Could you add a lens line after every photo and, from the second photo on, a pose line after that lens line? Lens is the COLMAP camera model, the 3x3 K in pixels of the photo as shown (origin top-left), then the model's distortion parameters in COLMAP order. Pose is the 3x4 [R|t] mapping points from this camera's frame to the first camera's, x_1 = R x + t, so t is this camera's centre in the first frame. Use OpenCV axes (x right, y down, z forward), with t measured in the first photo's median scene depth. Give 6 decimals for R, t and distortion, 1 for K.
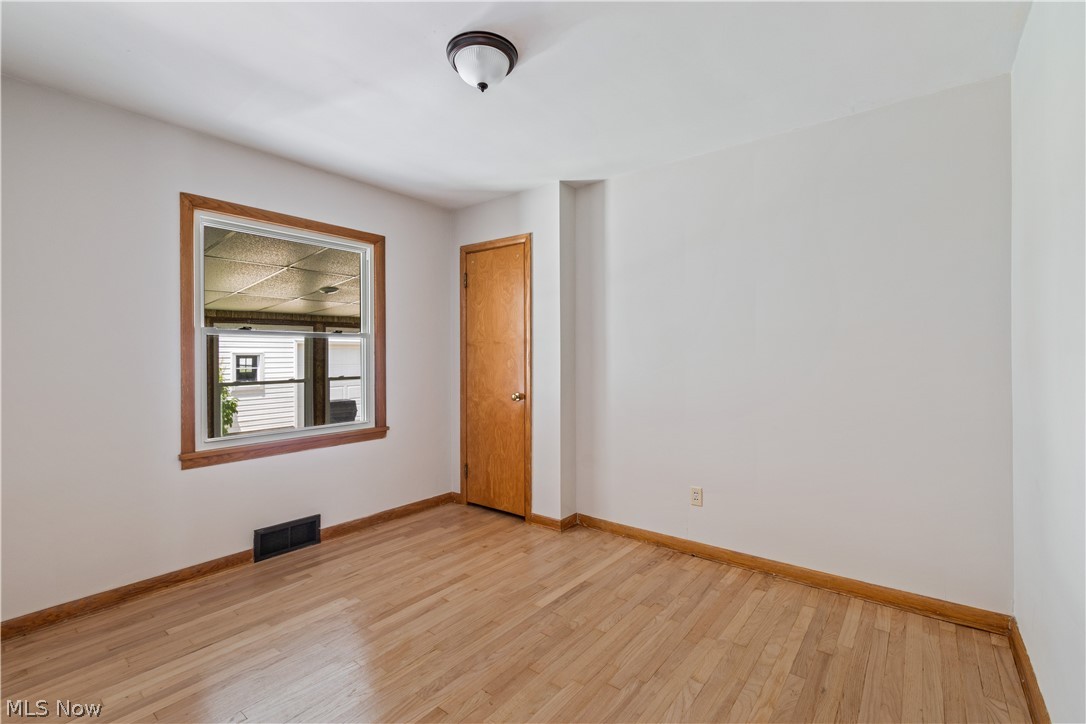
lens RADIAL K [[478.8, 0, 544.1], [0, 478.8, 363.4], [0, 0, 1]] dist [0.000147, -0.001661]
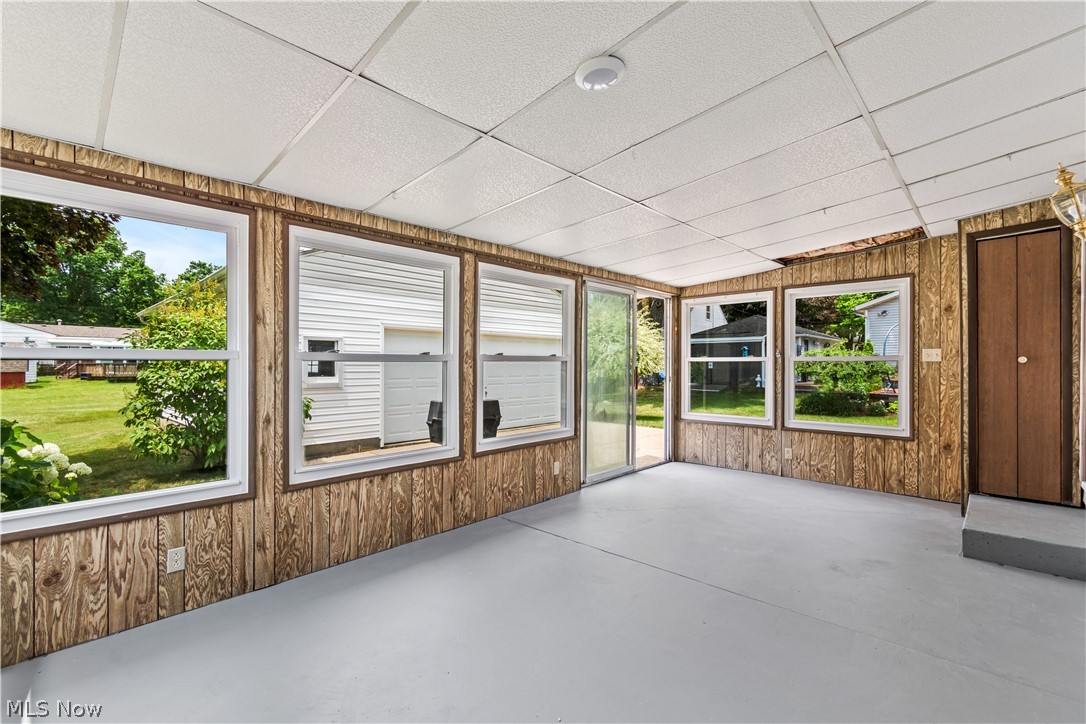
lens RADIAL K [[478.8, 0, 540.3], [0, 478.8, 366.9], [0, 0, 1]] dist [0.000147, -0.001661]
pose [[0.995099, 0.004761, -0.098769, -0.333708], [-0.006519, 0.999826, -0.017487, 0.054462], [0.098668, 0.018045, 0.994957, 0.468119]]
